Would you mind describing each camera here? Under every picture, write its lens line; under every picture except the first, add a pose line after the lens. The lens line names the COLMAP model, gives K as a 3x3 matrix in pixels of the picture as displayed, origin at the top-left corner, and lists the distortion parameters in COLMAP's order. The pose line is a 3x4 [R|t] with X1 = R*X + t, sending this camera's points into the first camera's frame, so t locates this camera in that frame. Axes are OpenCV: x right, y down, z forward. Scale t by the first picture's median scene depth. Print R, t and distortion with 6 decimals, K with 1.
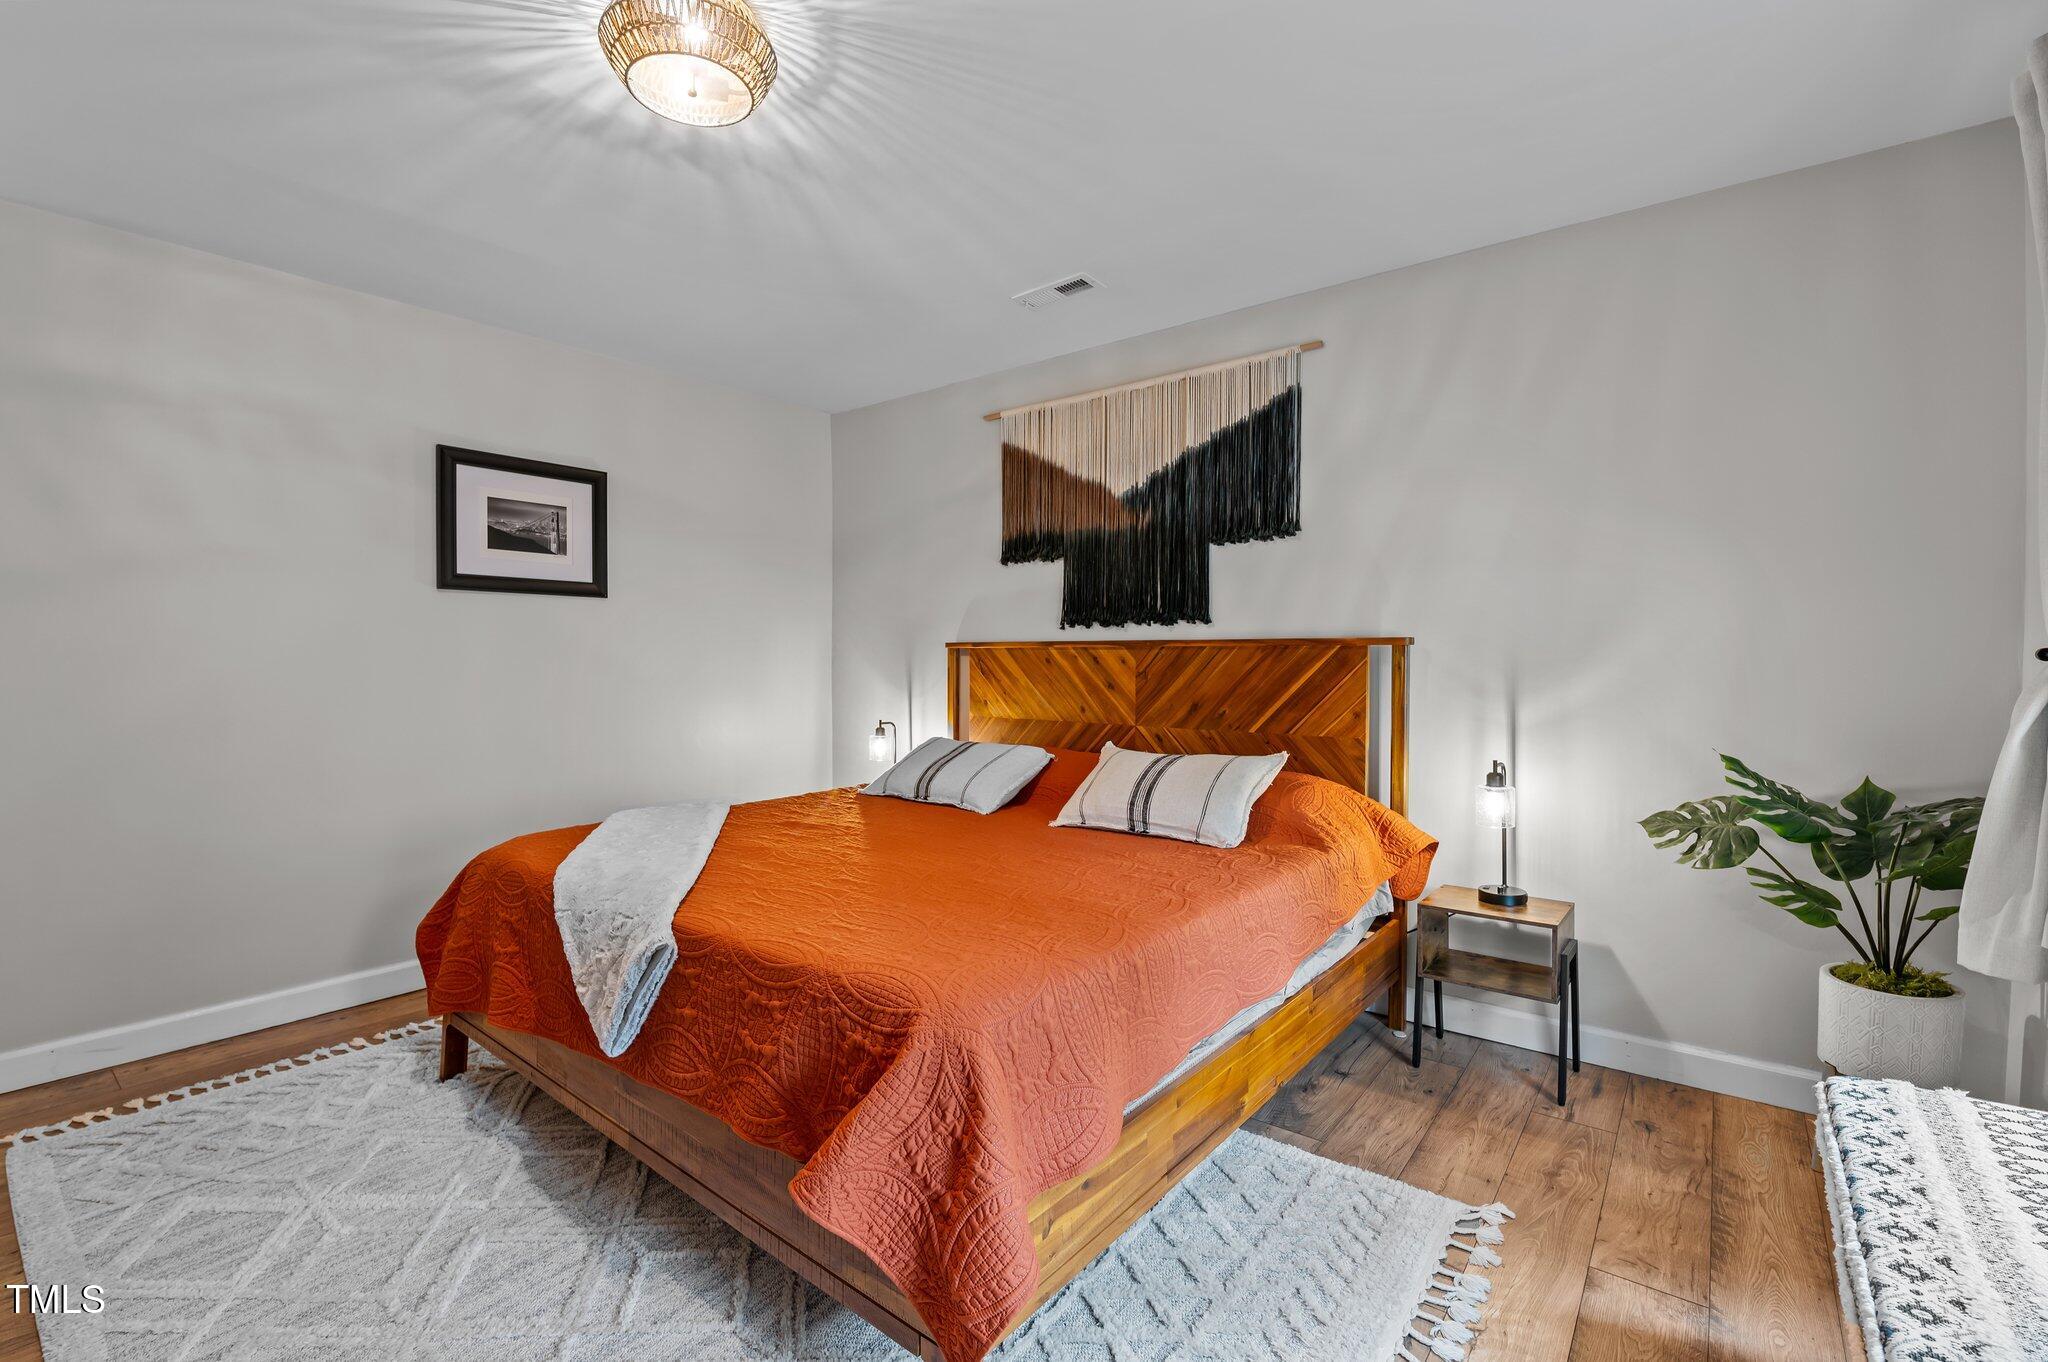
lens RADIAL K [[881.9, 0, 1005.2], [0, 881.9, 674.3], [0, 0, 1]] dist [-0.007102, -0.007260]
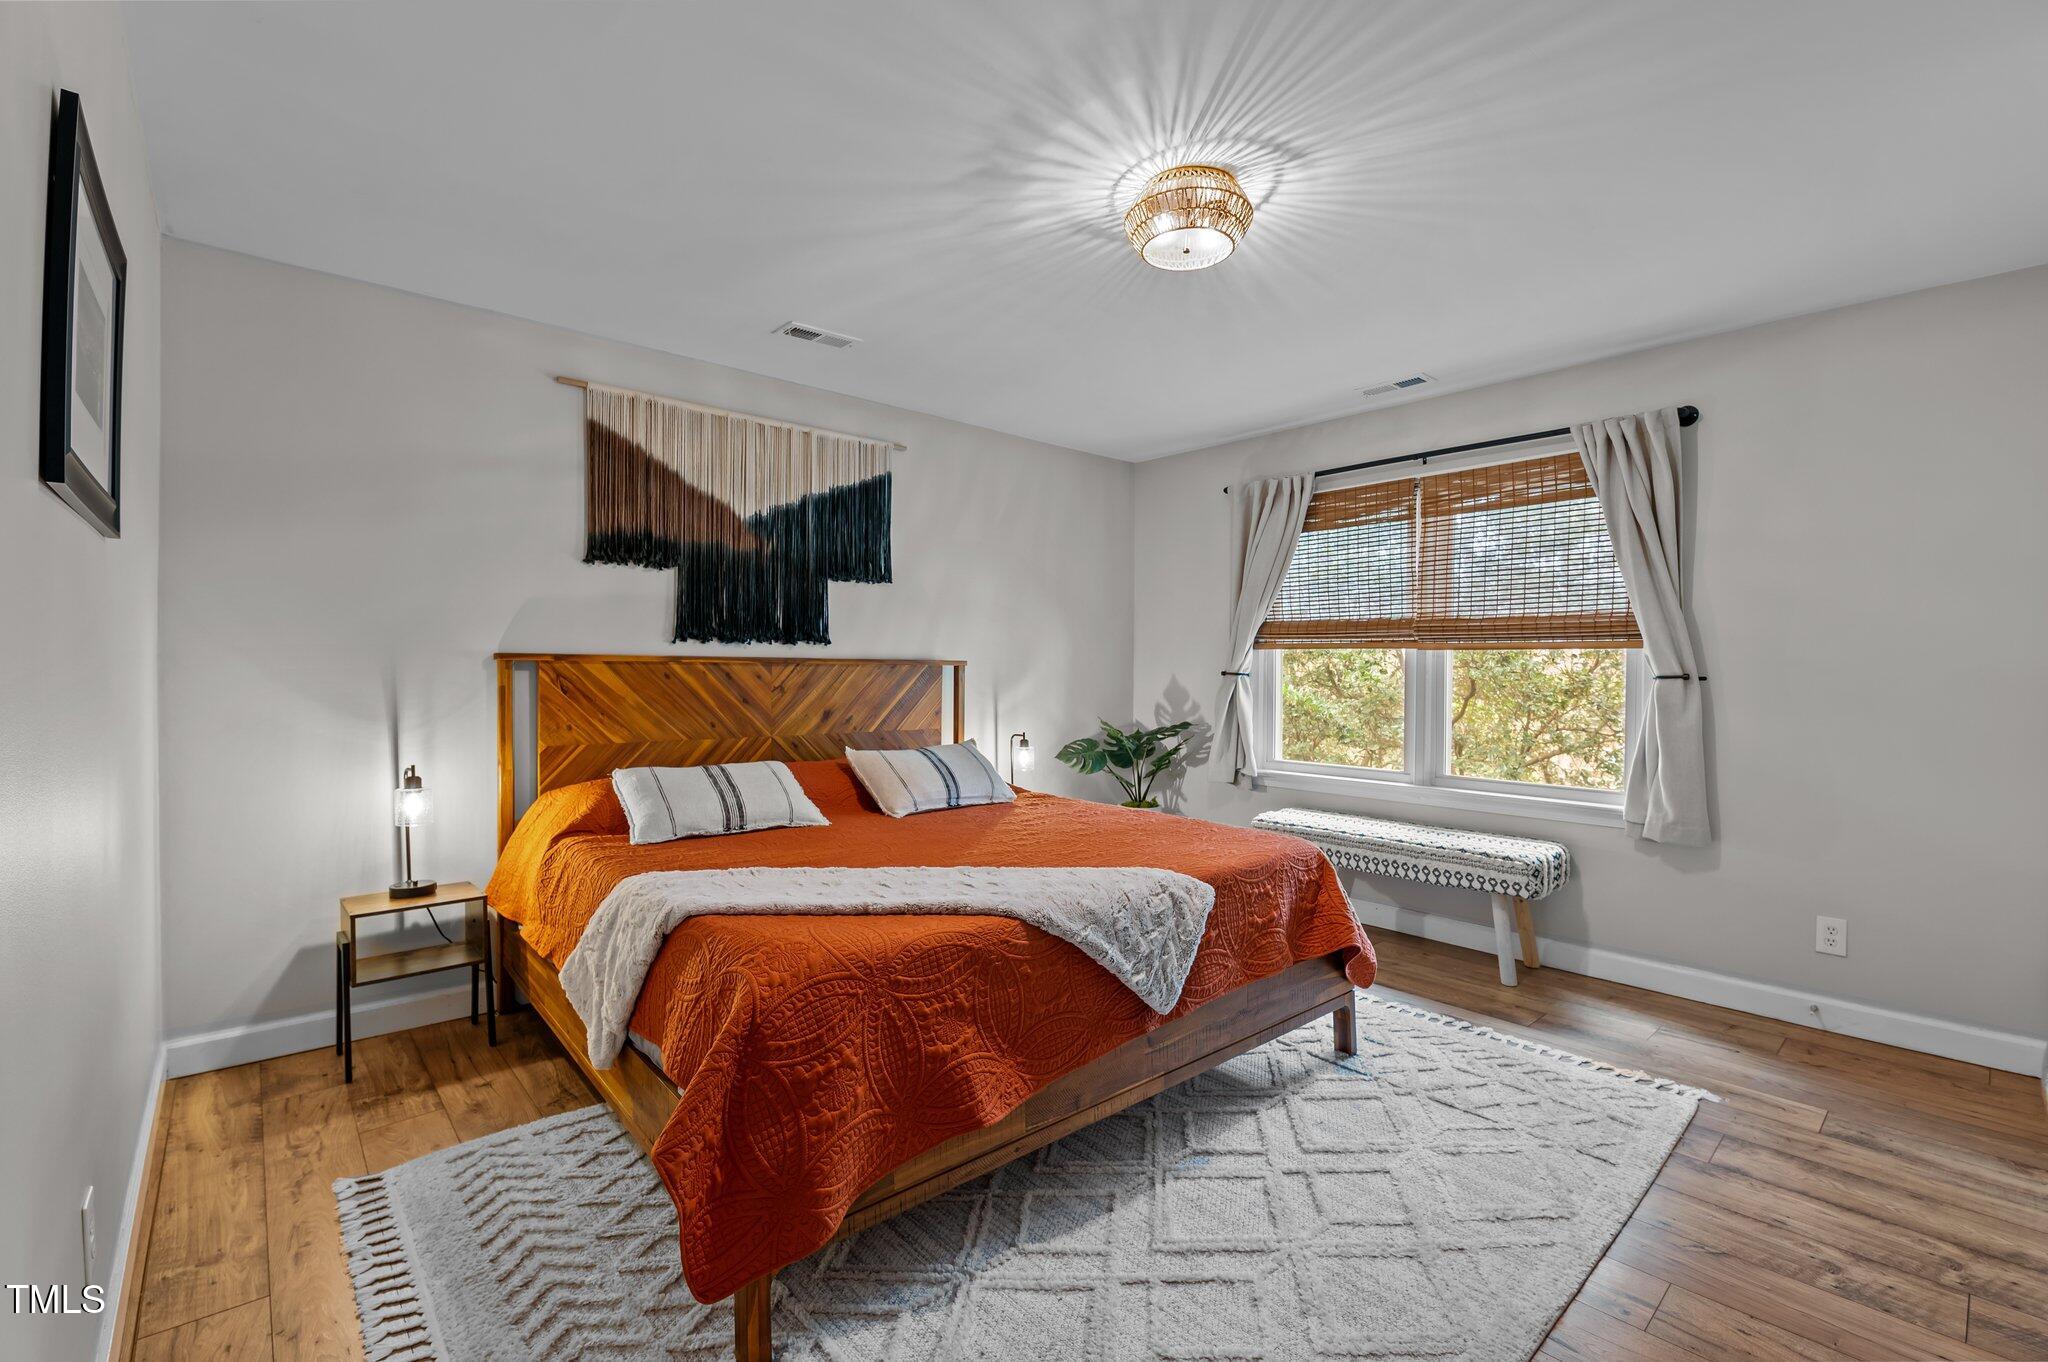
lens RADIAL K [[881.9, 0, 1006.2], [0, 881.9, 680.0], [0, 0, 1]] dist [-0.007102, -0.007260]
pose [[0.180809, -0.007399, 0.983490, -0.854837], [0.016167, 0.999859, 0.004550, -0.010827], [-0.983385, 0.015078, 0.180904, 0.514067]]
